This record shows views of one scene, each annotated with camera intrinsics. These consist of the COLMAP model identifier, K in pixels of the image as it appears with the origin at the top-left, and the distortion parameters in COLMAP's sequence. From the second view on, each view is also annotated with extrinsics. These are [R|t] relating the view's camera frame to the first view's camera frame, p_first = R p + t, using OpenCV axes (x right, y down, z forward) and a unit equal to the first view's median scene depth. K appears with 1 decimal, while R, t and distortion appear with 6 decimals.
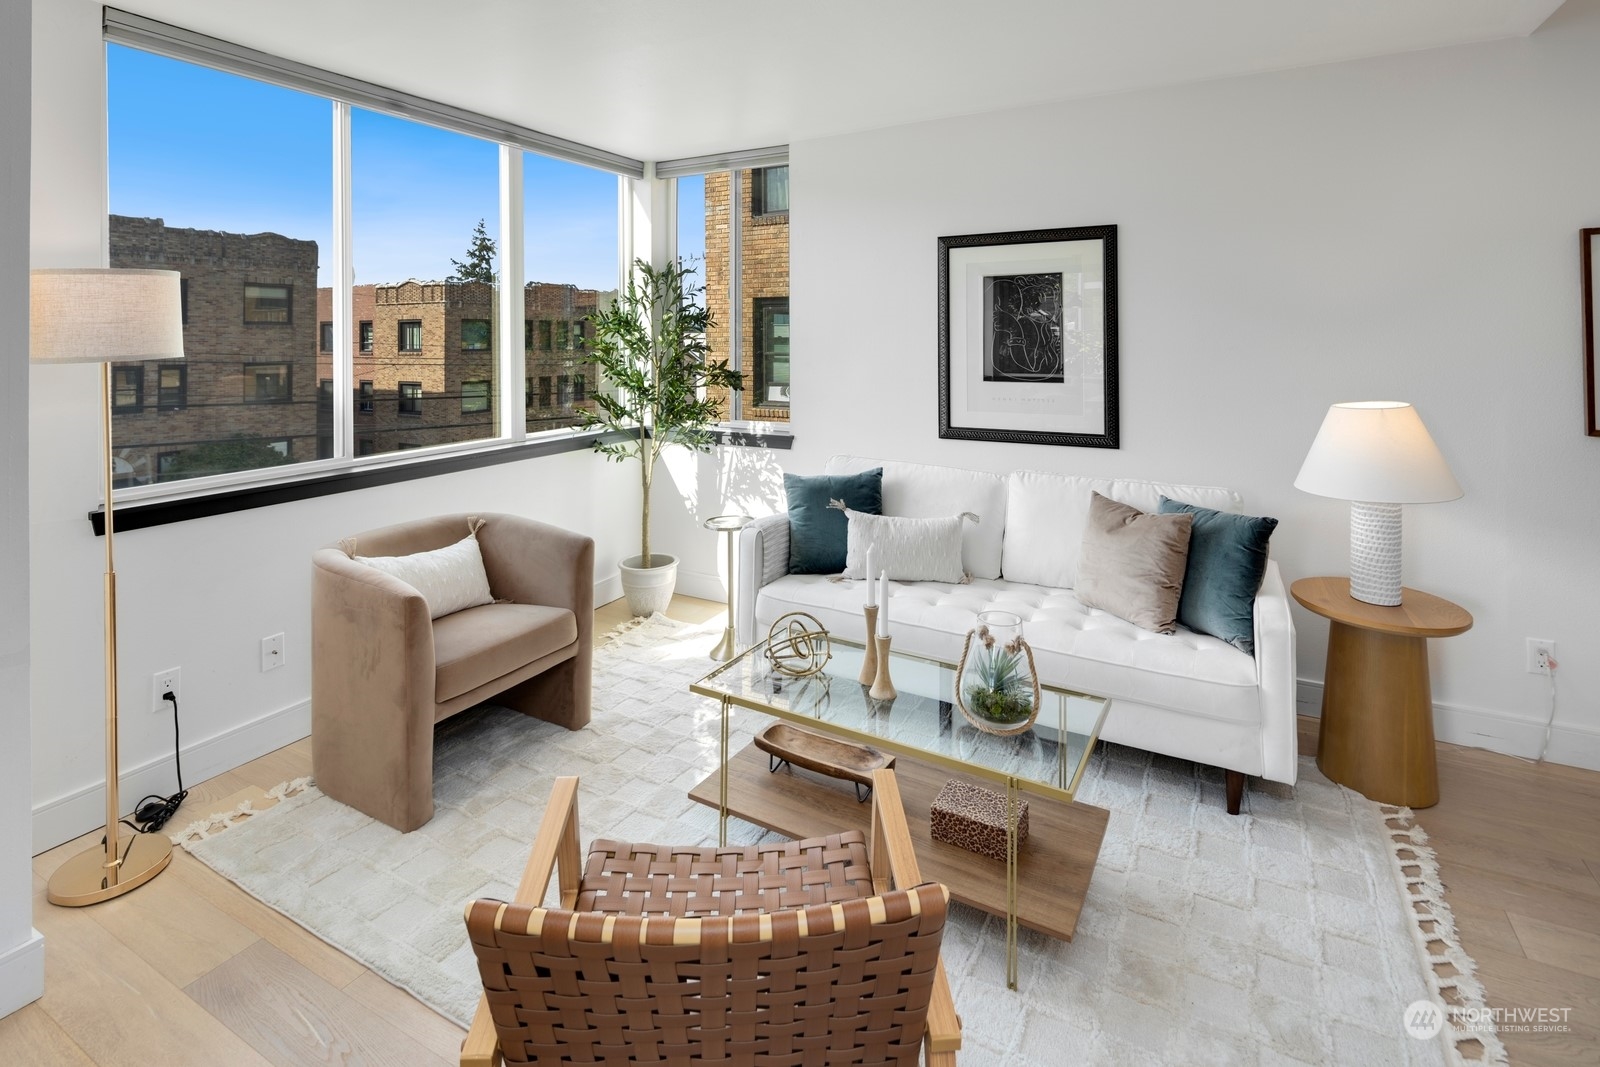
lens RADIAL K [[782.8, 0, 794.3], [0, 782.8, 325.1], [0, 0, 1]] dist [0.009834, -0.005005]
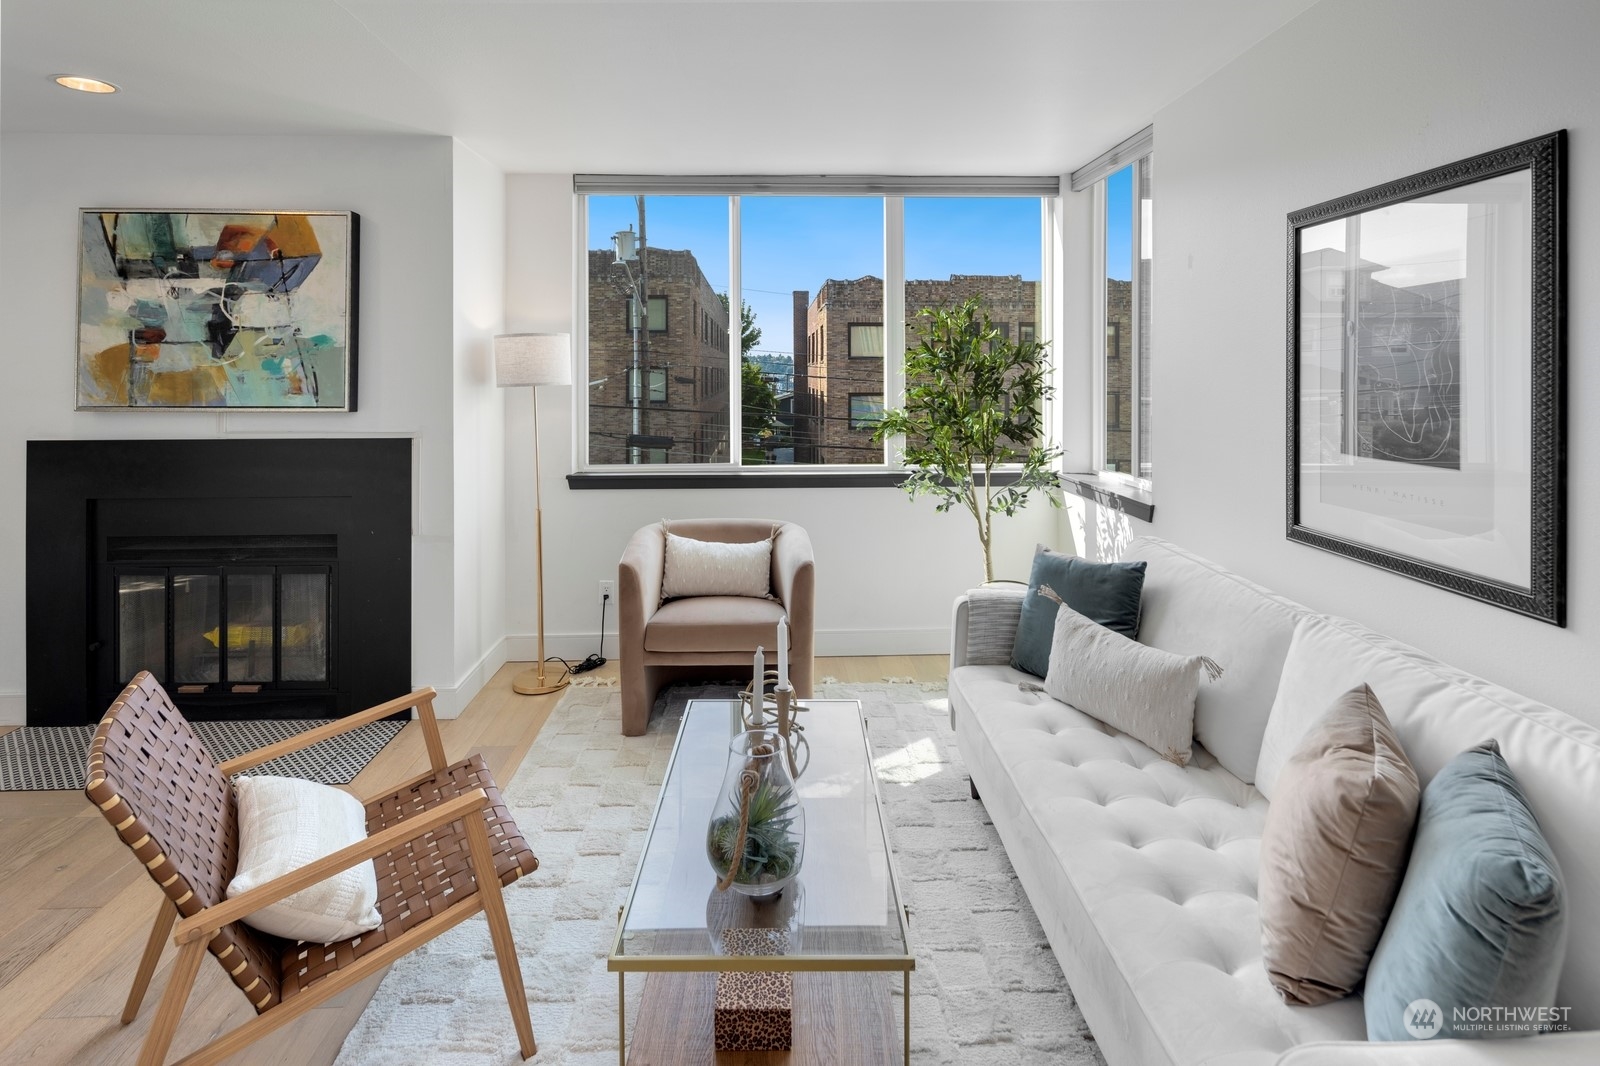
lens RADIAL K [[782.8, 0, 788.2], [0, 782.8, 371.1], [0, 0, 1]] dist [0.009834, -0.005005]
pose [[0.511553, 0.002978, -0.859247, 0.586840], [0.011558, 0.999880, 0.010346, 0.000084], [0.859174, -0.015224, 0.511457, 0.395622]]
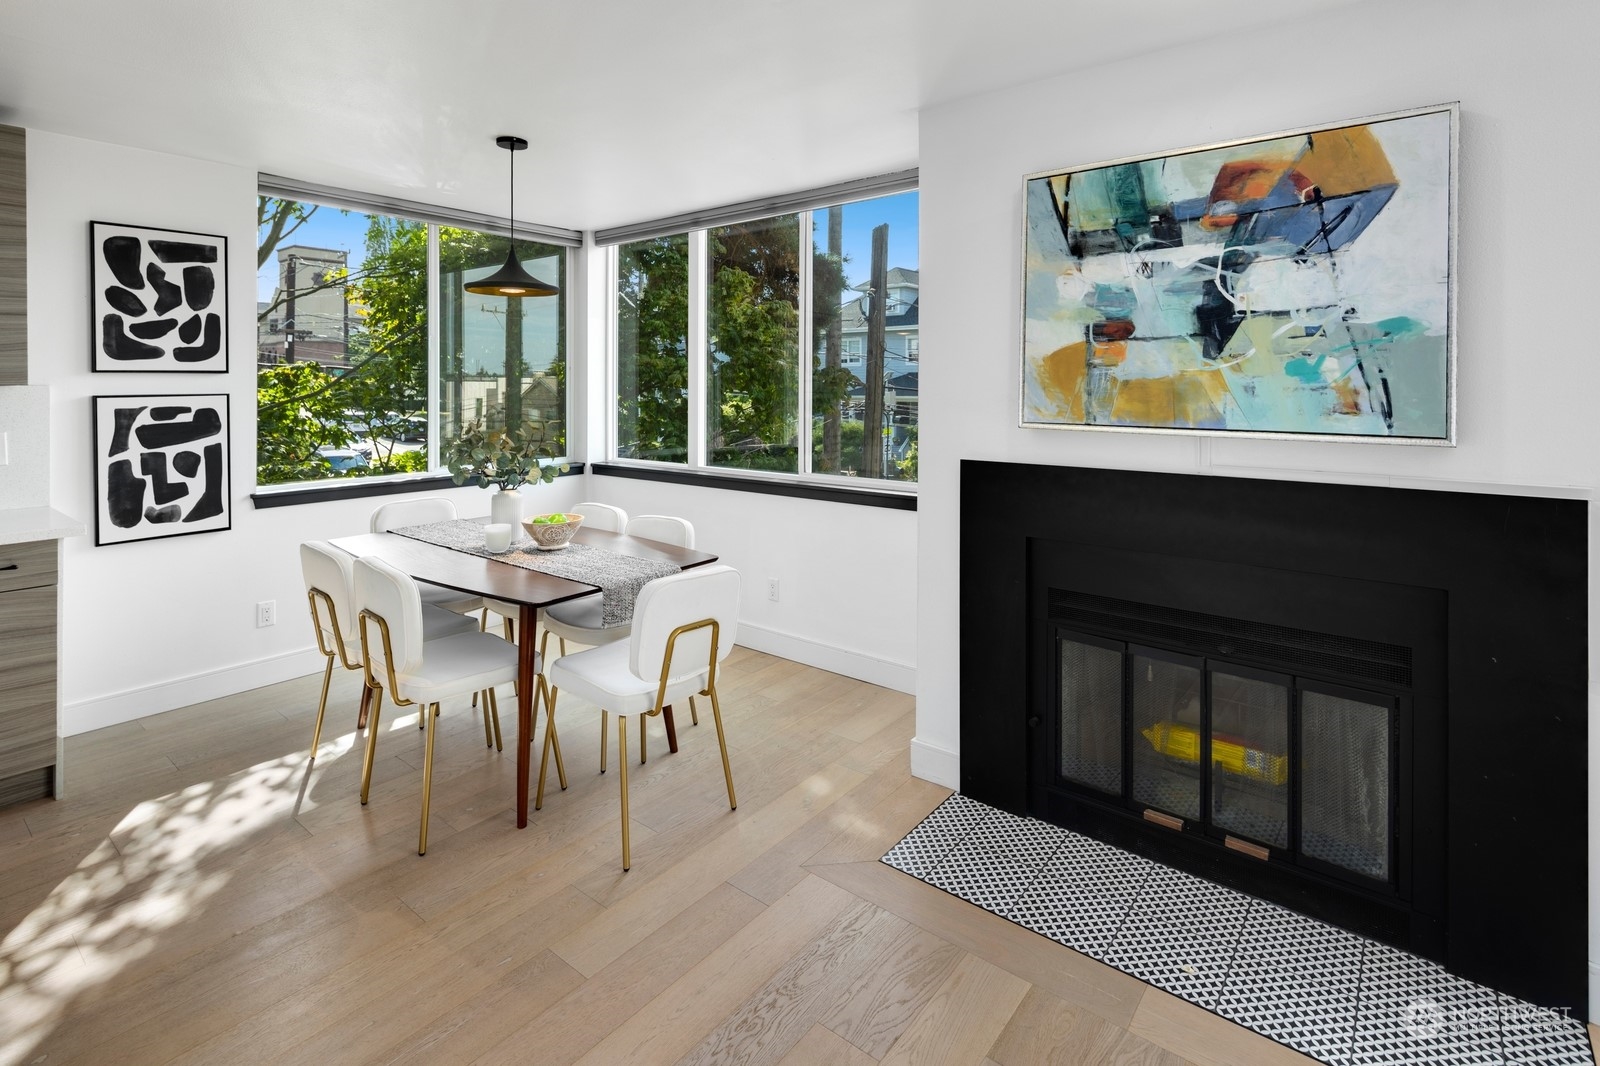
lens RADIAL K [[782.8, 0, 792.6], [0, 782.8, 388.5], [0, 0, 1]] dist [0.009834, -0.005005]
pose [[-0.176518, 0.010357, -0.984243, 0.098216], [0.013824, 0.999872, 0.008042, 0.000924], [0.984200, -0.012187, -0.176638, 0.040989]]
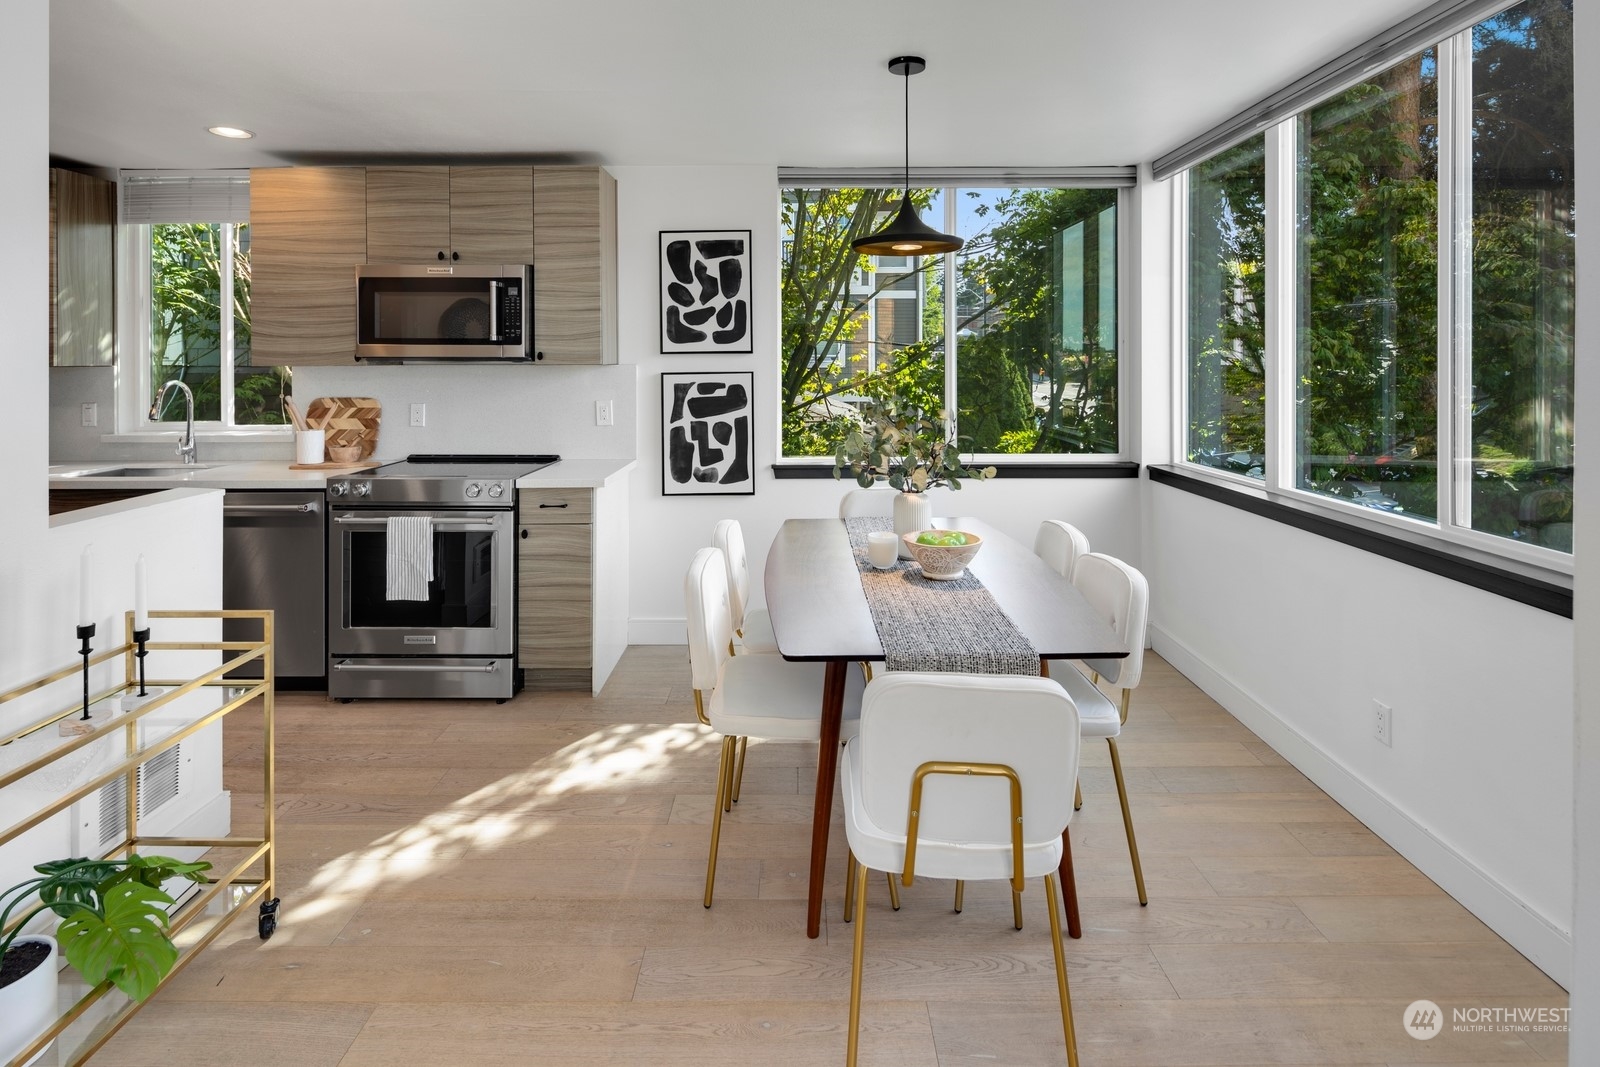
lens RADIAL K [[782.8, 0, 794.2], [0, 782.8, 359.7], [0, 0, 1]] dist [0.009834, -0.005005]
pose [[-0.878598, 0.006234, -0.477522, -0.335000], [0.013669, 0.999833, -0.012096, 0.003214], [0.477367, -0.017154, -0.878536, 0.169820]]
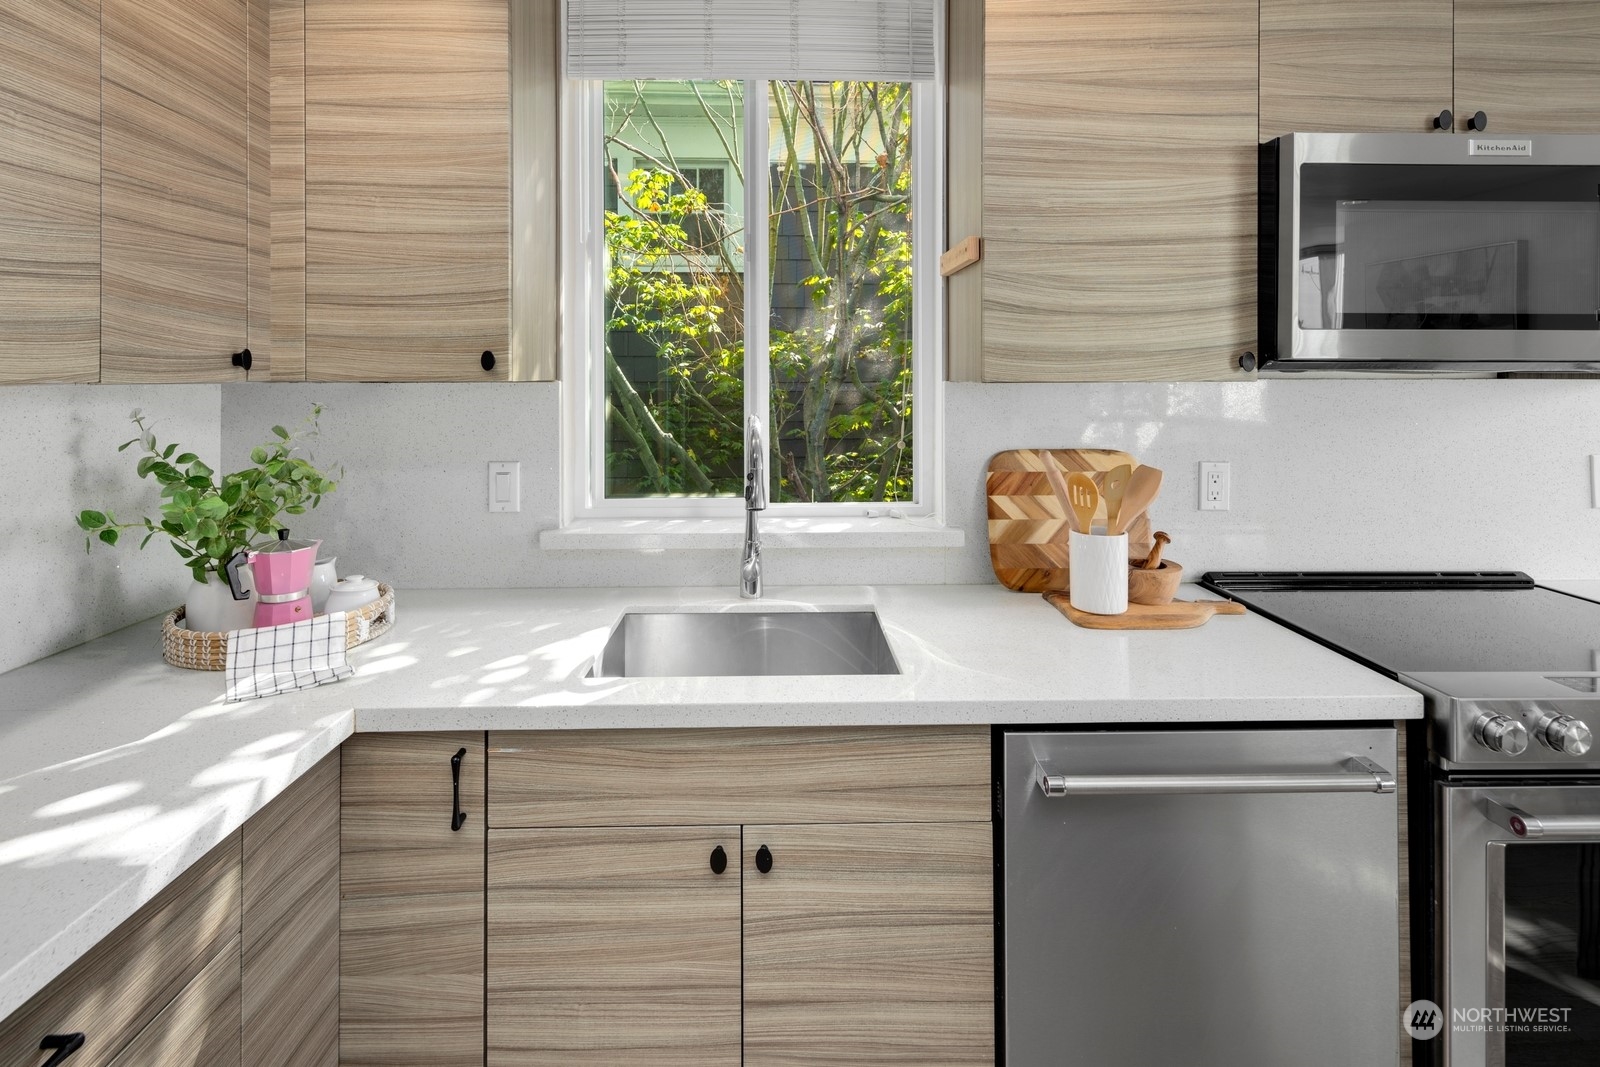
lens RADIAL K [[782.8, 0, 776.0], [0, 782.8, 380.9], [0, 0, 1]] dist [0.009834, -0.005005]
pose [[-0.865494, 0.007538, -0.500863, 0.173453], [0.013125, 0.999885, -0.007631, -0.010637], [0.500748, -0.013178, -0.865493, -0.874519]]
